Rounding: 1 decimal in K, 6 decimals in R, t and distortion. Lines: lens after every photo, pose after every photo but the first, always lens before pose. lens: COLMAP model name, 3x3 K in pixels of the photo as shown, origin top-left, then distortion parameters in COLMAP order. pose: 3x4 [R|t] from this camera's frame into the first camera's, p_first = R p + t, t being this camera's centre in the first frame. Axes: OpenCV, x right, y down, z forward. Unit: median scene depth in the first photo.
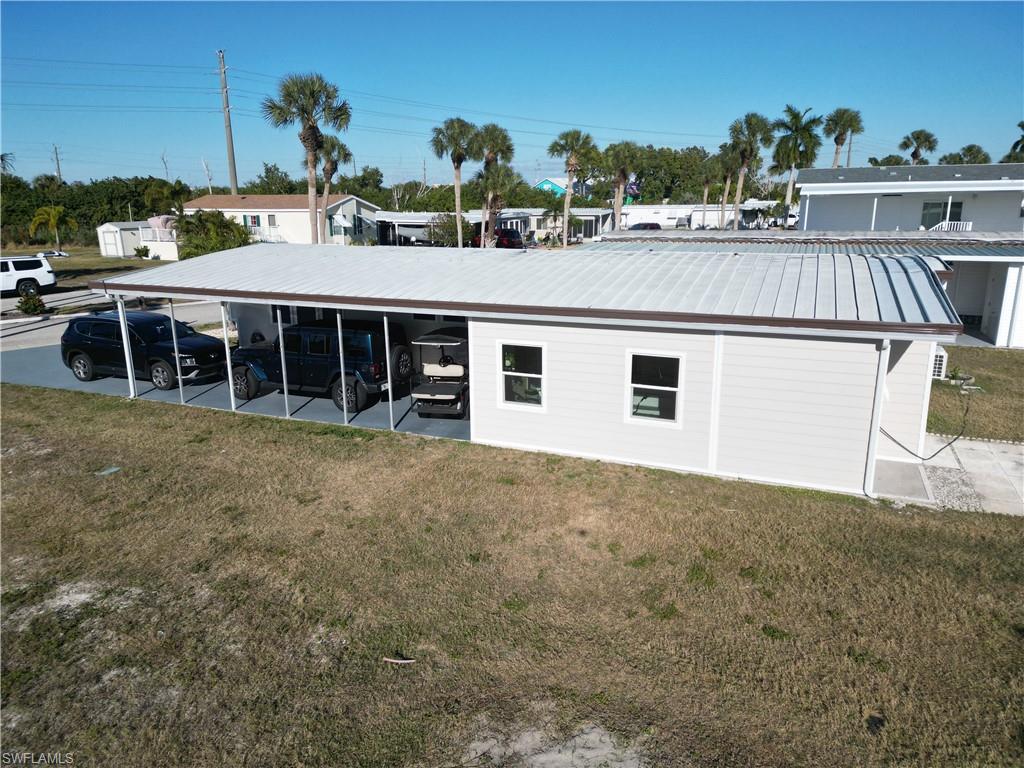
lens RADIAL K [[725.5, 0, 512.0], [0, 725.5, 384.0], [0, 0, 1]] dist [0.067008, -0.062160]
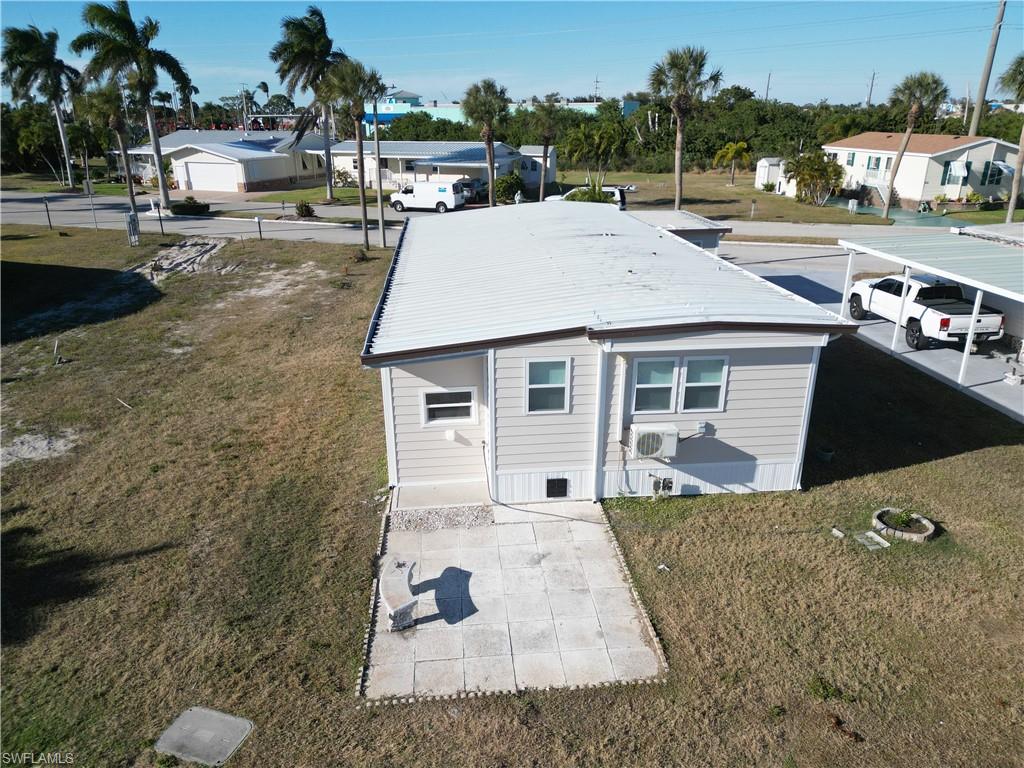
lens RADIAL K [[725.5, 0, 512.0], [0, 725.5, 384.0], [0, 0, 1]] dist [0.067008, -0.062160]
pose [[0.460703, 0.313232, -0.830445, 1.262039], [-0.222069, 0.946575, 0.233839, -0.267235], [0.859324, 0.076686, 0.505649, 0.485190]]
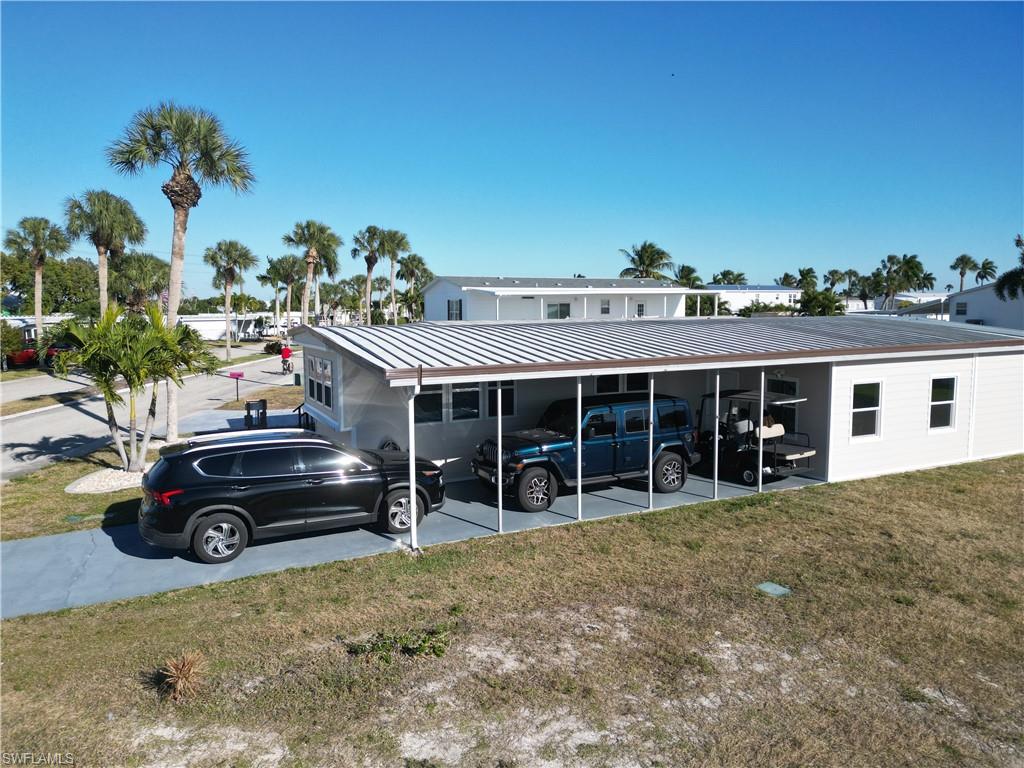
lens RADIAL K [[725.5, 0, 512.0], [0, 725.5, 384.0], [0, 0, 1]] dist [0.067008, -0.062160]
pose [[0.647542, -0.072654, 0.758558, -1.191309], [0.193134, 0.978590, -0.071140, -0.075531], [-0.737149, 0.192570, 0.647710, 0.647003]]
